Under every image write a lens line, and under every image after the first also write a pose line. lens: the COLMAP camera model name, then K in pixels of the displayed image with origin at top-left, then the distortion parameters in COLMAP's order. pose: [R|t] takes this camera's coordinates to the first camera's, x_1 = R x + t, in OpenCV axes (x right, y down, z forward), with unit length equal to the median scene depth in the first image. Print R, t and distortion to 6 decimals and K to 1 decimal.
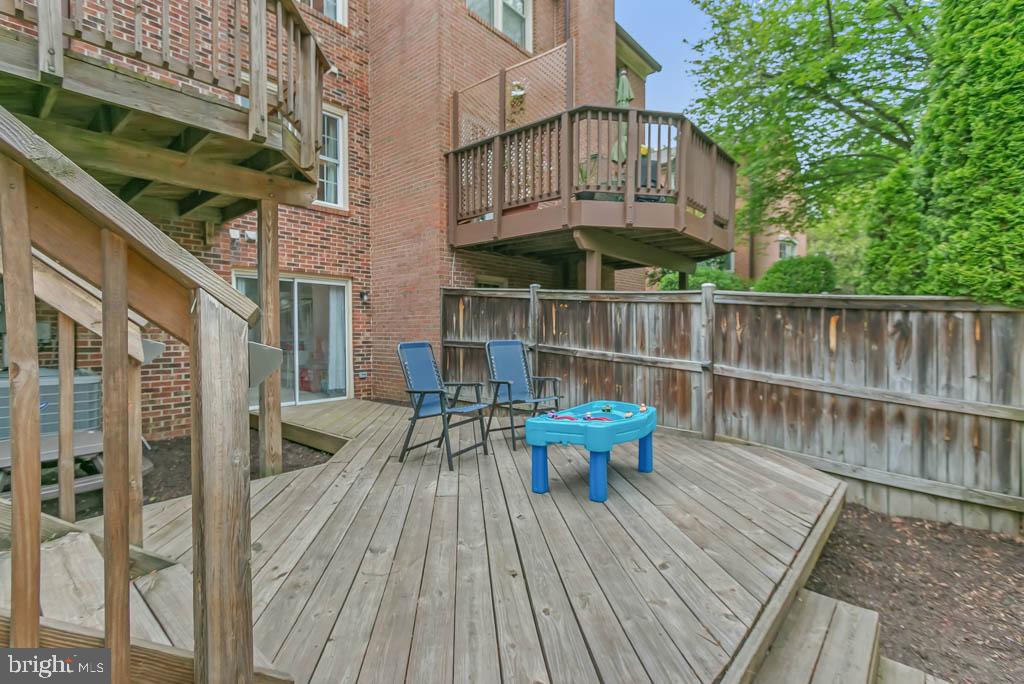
lens RADIAL K [[468.7, 0, 512.0], [0, 468.7, 336.3], [0, 0, 1]] dist [0.007926, 0.000907]
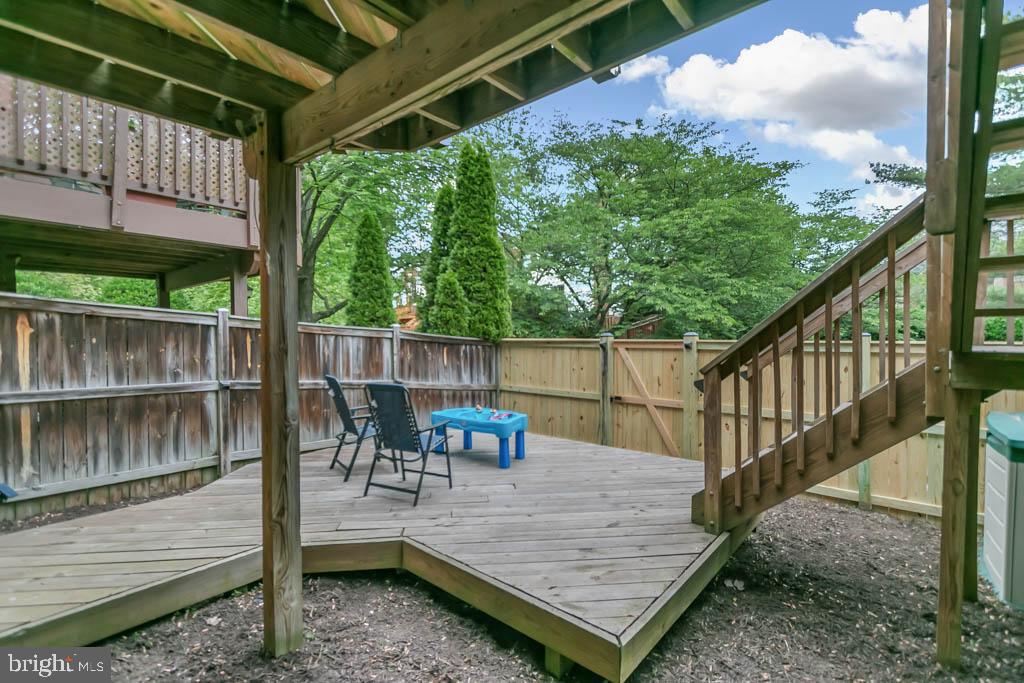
lens RADIAL K [[468.7, 0, 515.2], [0, 468.7, 343.7], [0, 0, 1]] dist [0.007926, 0.000907]
pose [[-0.011606, -0.023774, 0.999650, -0.866323], [0.005623, 0.999700, 0.023840, -0.073922], [-0.999917, 0.005898, -0.011468, 0.561517]]
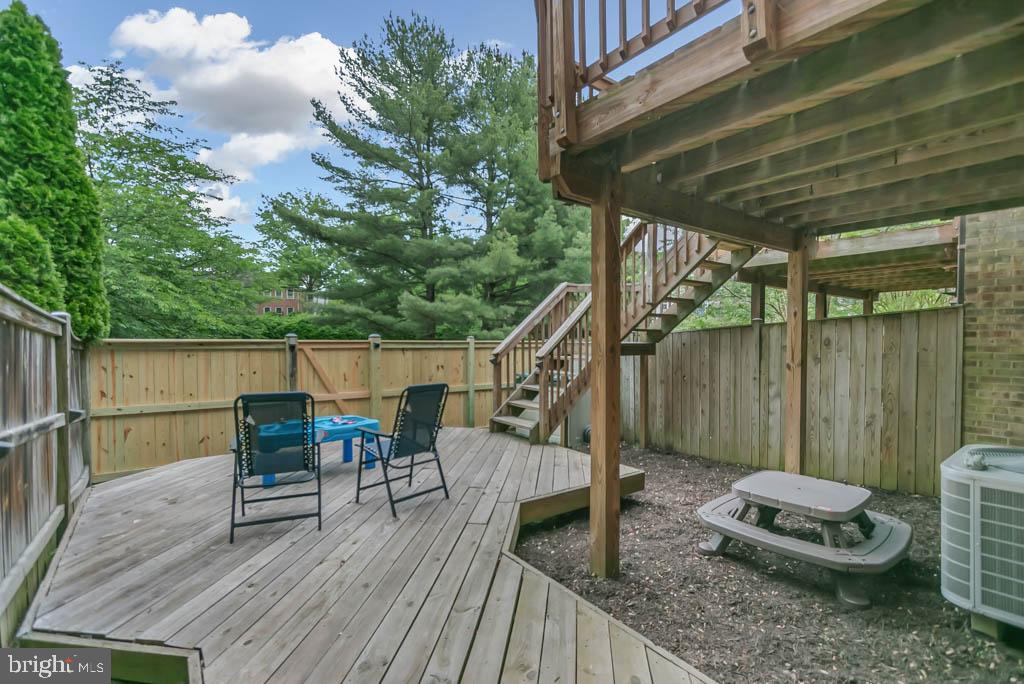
lens RADIAL K [[468.7, 0, 510.7], [0, 468.7, 345.0], [0, 0, 1]] dist [0.007926, 0.000907]
pose [[-0.980927, -0.018800, 0.193465, -0.103820], [-0.015318, 0.999693, 0.019478, -0.074521], [-0.193772, 0.016143, -0.980914, 1.978479]]
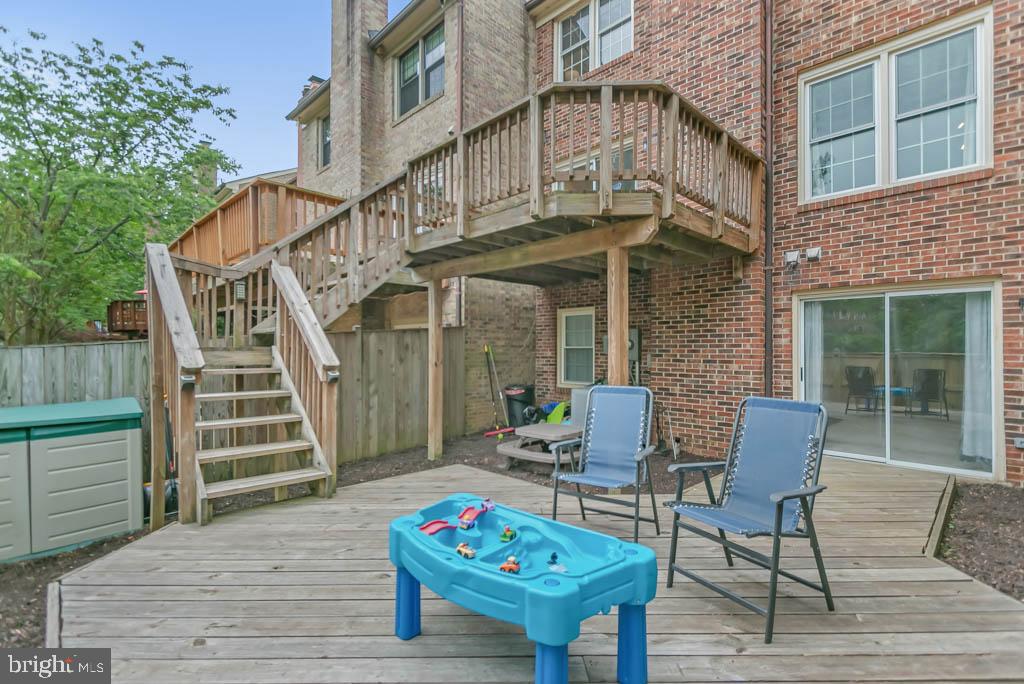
lens RADIAL K [[468.7, 0, 505.4], [0, 468.7, 342.5], [0, 0, 1]] dist [0.007926, 0.000907]
pose [[-0.081852, -0.014986, -0.996532, 0.849818], [-0.011489, 0.999835, -0.014092, -0.067725], [0.996578, 0.010296, -0.082011, 1.173285]]
